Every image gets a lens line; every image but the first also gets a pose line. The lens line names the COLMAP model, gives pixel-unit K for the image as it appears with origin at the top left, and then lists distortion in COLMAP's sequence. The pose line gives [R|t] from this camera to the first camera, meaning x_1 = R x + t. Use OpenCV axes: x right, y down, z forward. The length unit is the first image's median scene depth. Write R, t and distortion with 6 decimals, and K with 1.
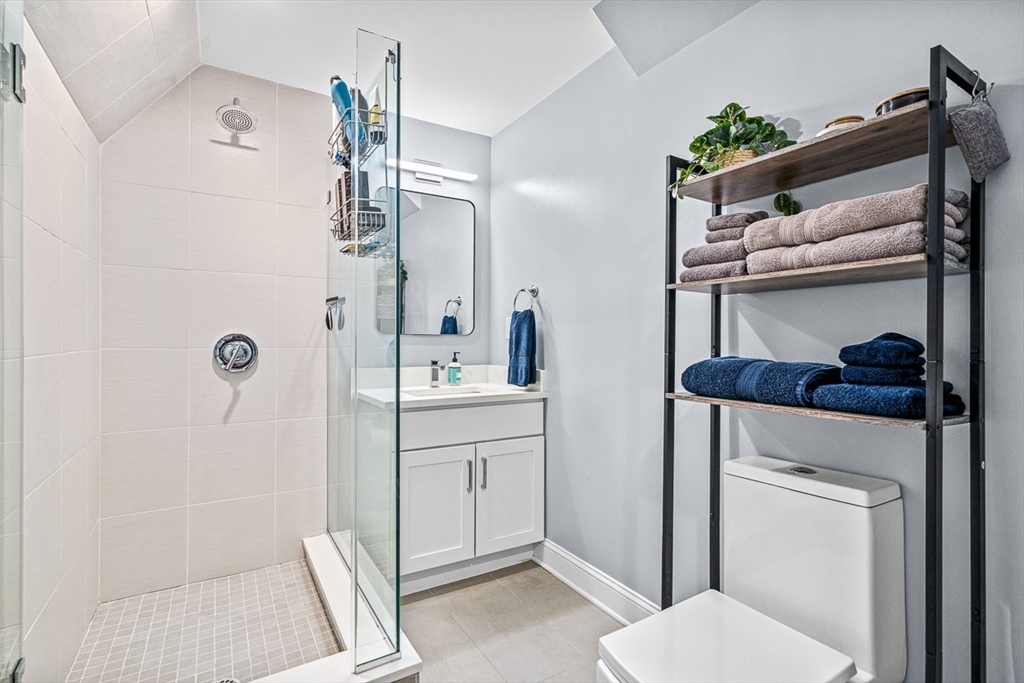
lens RADIAL K [[485.5, 0, 514.3], [0, 485.5, 342.6], [0, 0, 1]] dist [0.000441, 0.001490]
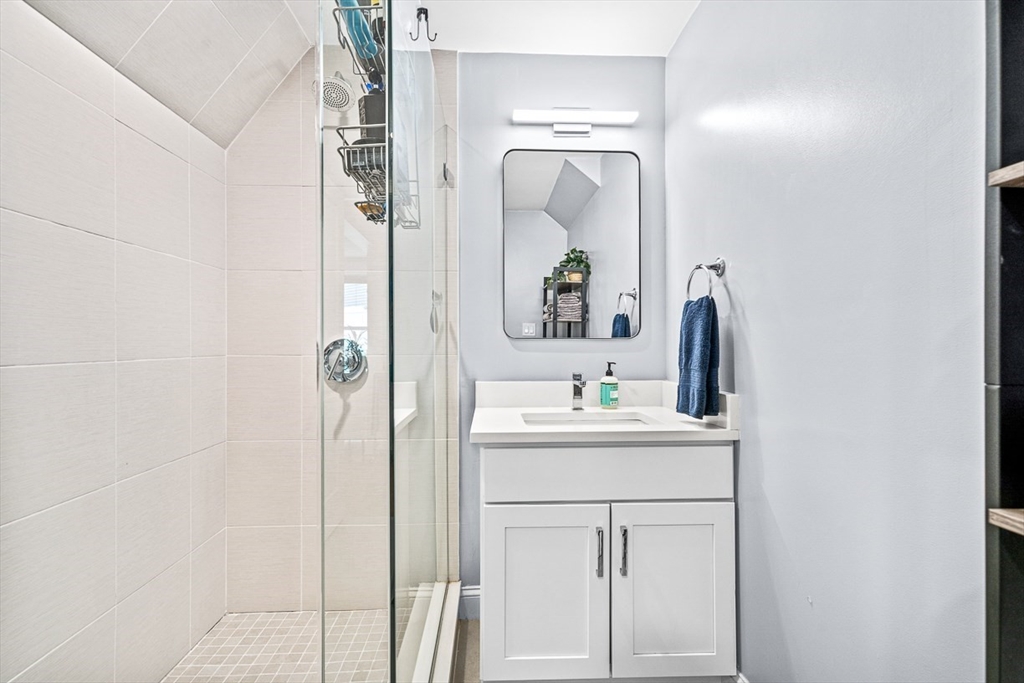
lens RADIAL K [[485.5, 0, 514.3], [0, 485.5, 342.6], [0, 0, 1]] dist [0.000441, 0.001490]
pose [[0.878659, -0.006127, -0.477411, 0.110360], [0.000341, 0.999925, -0.012205, -0.000912], [0.477450, 0.010561, 0.878595, 0.330378]]
